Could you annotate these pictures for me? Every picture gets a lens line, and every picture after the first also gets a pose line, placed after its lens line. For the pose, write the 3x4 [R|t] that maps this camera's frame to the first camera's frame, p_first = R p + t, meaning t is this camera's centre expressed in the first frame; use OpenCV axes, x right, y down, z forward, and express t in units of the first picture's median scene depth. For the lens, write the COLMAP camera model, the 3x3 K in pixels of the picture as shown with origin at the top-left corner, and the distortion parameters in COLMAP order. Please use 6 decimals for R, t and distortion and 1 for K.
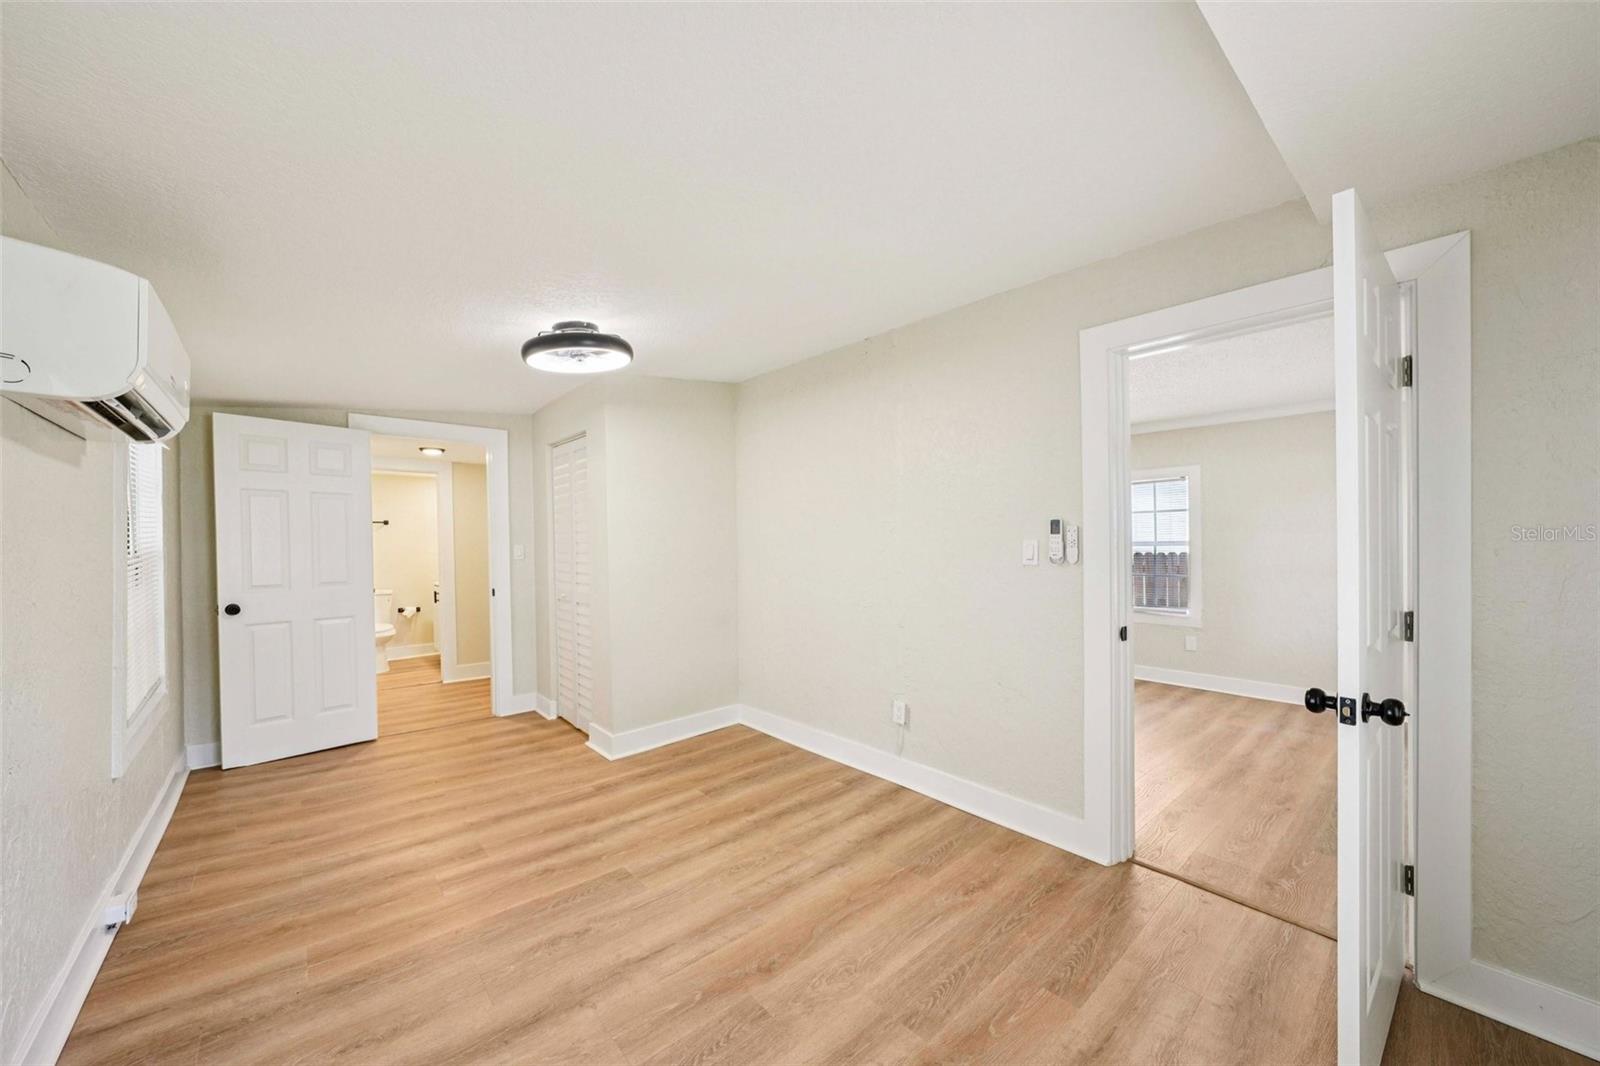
lens RADIAL K [[592.5, 0, 793.3], [0, 592.5, 540.0], [0, 0, 1]] dist [-0.022730, 0.006637]
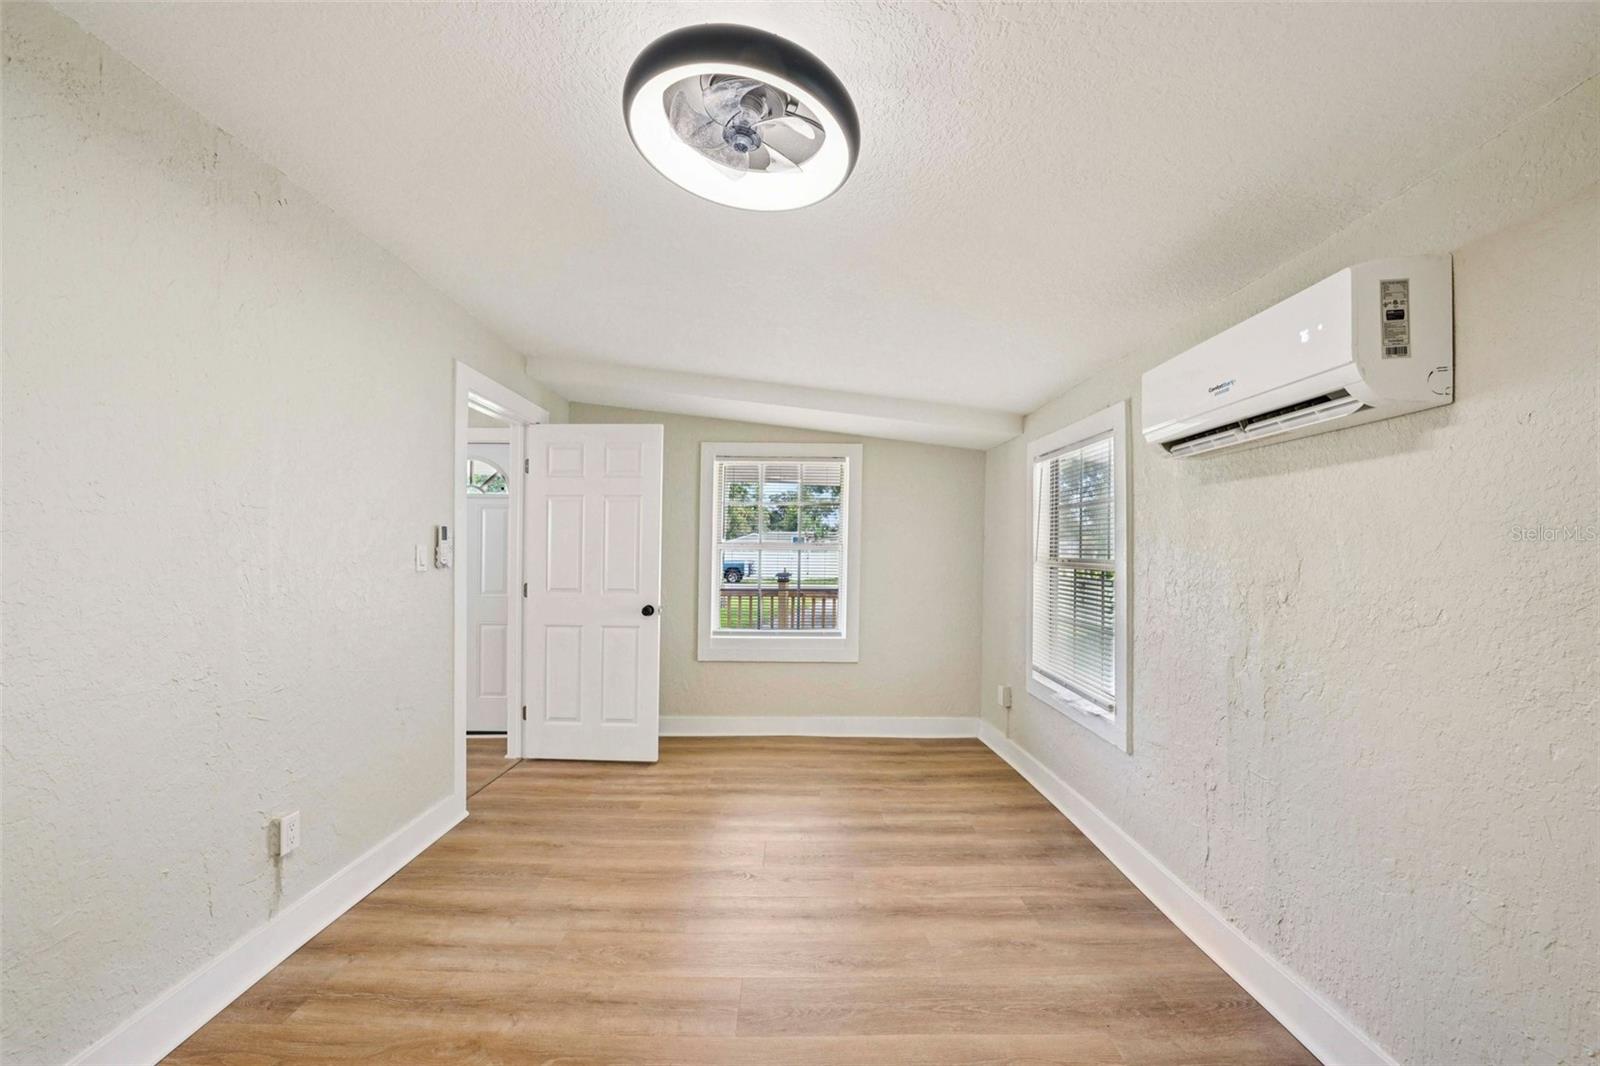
lens RADIAL K [[598.0, 0, 789.5], [0, 598.0, 561.9], [0, 0, 1]] dist [-0.018490, 0.000192]
pose [[-0.744217, -0.011690, 0.667836, -0.709064], [-0.007085, 0.999929, 0.009607, 0.012417], [-0.667901, 0.002418, -0.744247, 1.335352]]
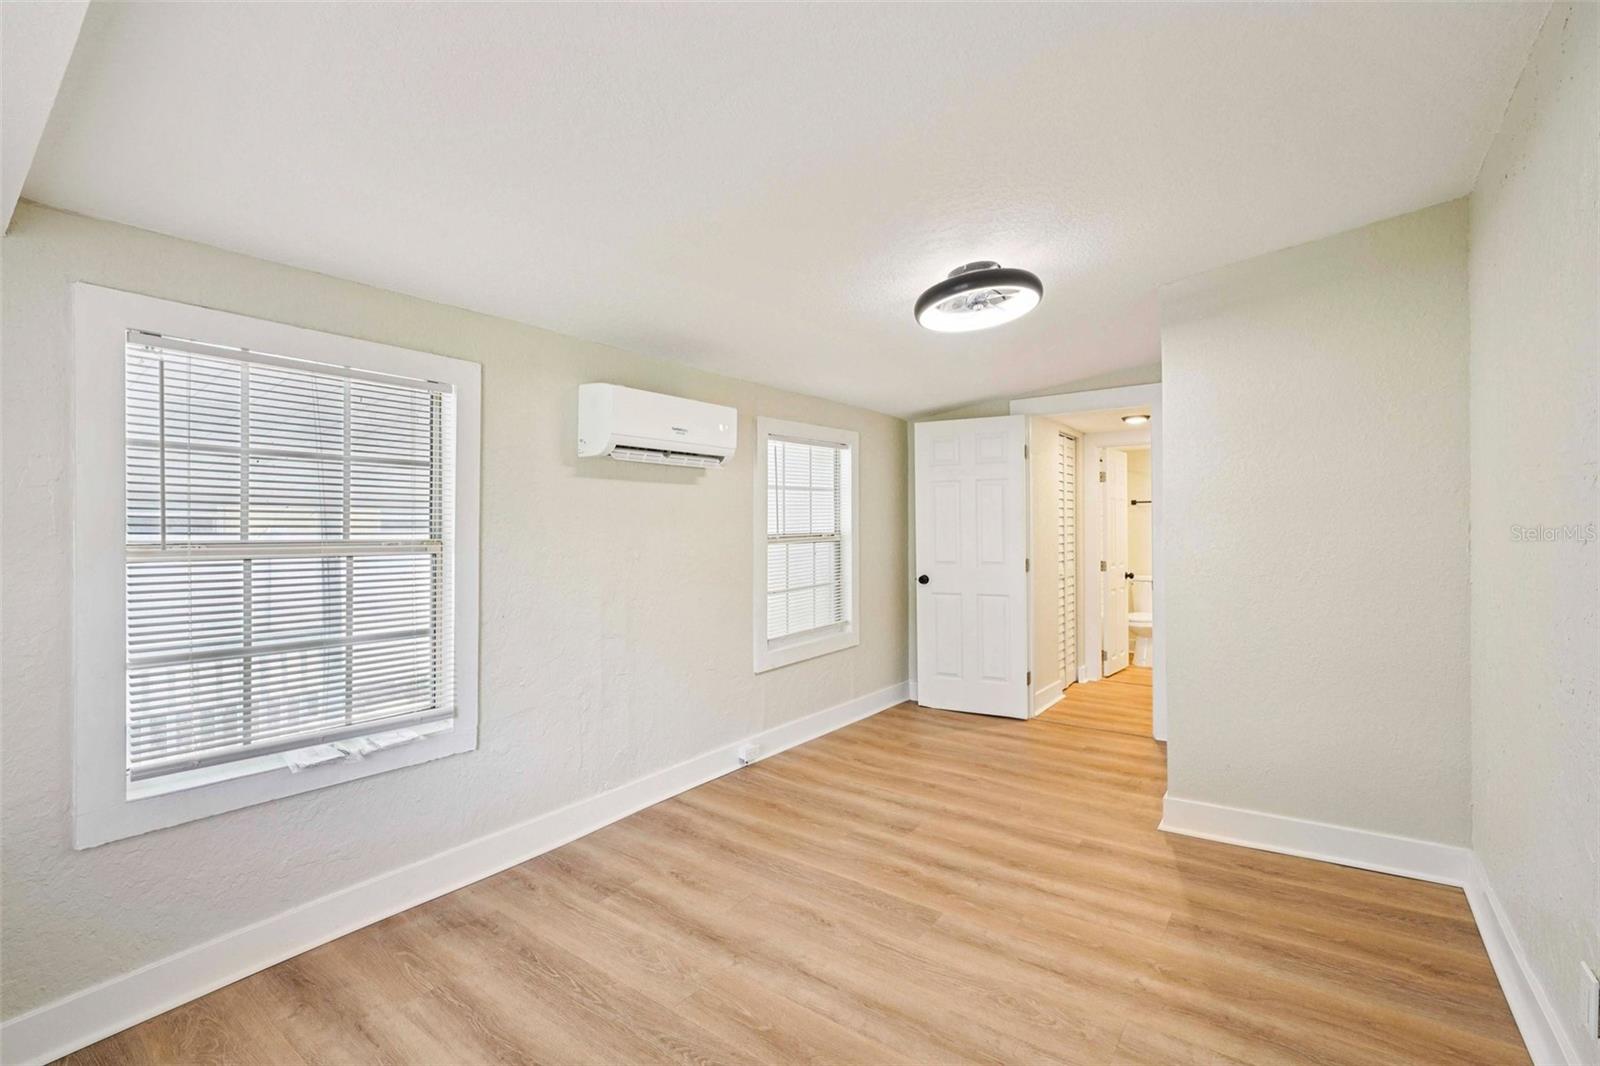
lens RADIAL K [[716.9, 0, 802.9], [0, 716.9, 525.2], [0, 0, 1]] dist [0.001258, 0.000528]
pose [[0.210712, -0.001258, -0.977547, 0.614767], [0.011287, 0.999936, 0.001146, -0.000727], [0.977483, -0.011275, 0.210713, 0.544032]]
